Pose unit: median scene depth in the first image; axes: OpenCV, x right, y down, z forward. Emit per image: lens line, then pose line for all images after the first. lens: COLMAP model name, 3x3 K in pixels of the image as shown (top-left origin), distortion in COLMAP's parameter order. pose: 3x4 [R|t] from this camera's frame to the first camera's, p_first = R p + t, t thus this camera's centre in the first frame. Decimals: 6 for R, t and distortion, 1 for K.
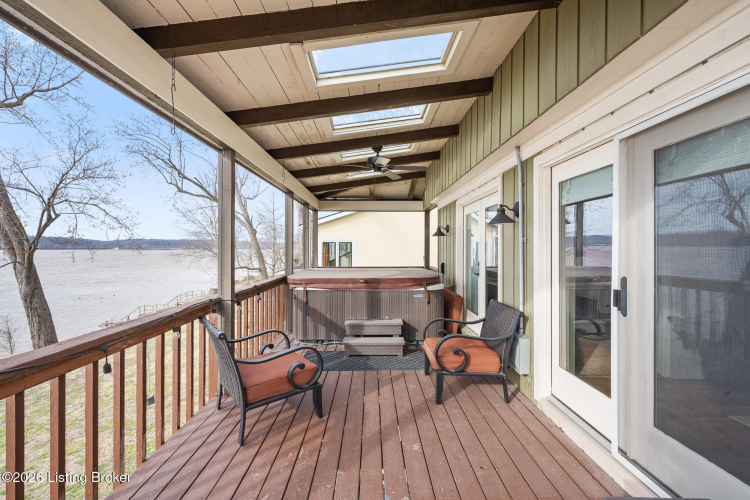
lens RADIAL K [[353.6, 0, 375.0], [0, 353.6, 250.0], [0, 0, 1]] dist [0.000432, -0.000018]
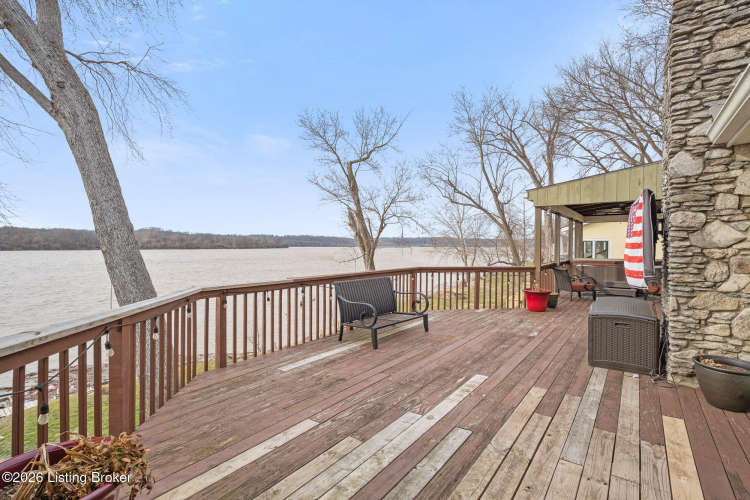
lens RADIAL K [[361.2, 0, 377.4], [0, 361.2, 246.3], [0, 0, 1]] dist [-0.001859, 0.000248]
pose [[0.805448, 0.005275, -0.592642, 0.021243], [-0.007910, 0.999967, -0.001849, 0.001774], [0.592613, 0.006177, 0.805464, -0.318602]]
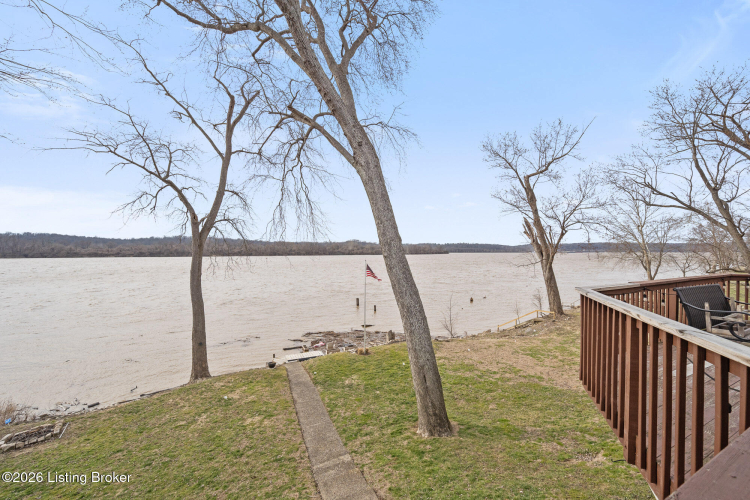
lens RADIAL K [[292.8, 0, 375.6], [0, 292.8, 253.5], [0, 0, 1]] dist [-0.001363, 0.000063]
pose [[0.440335, 0.004896, -0.897820, -0.067875], [-0.002177, 0.999988, 0.004385, 0.002902], [0.897831, 0.000023, 0.440340, -0.407791]]
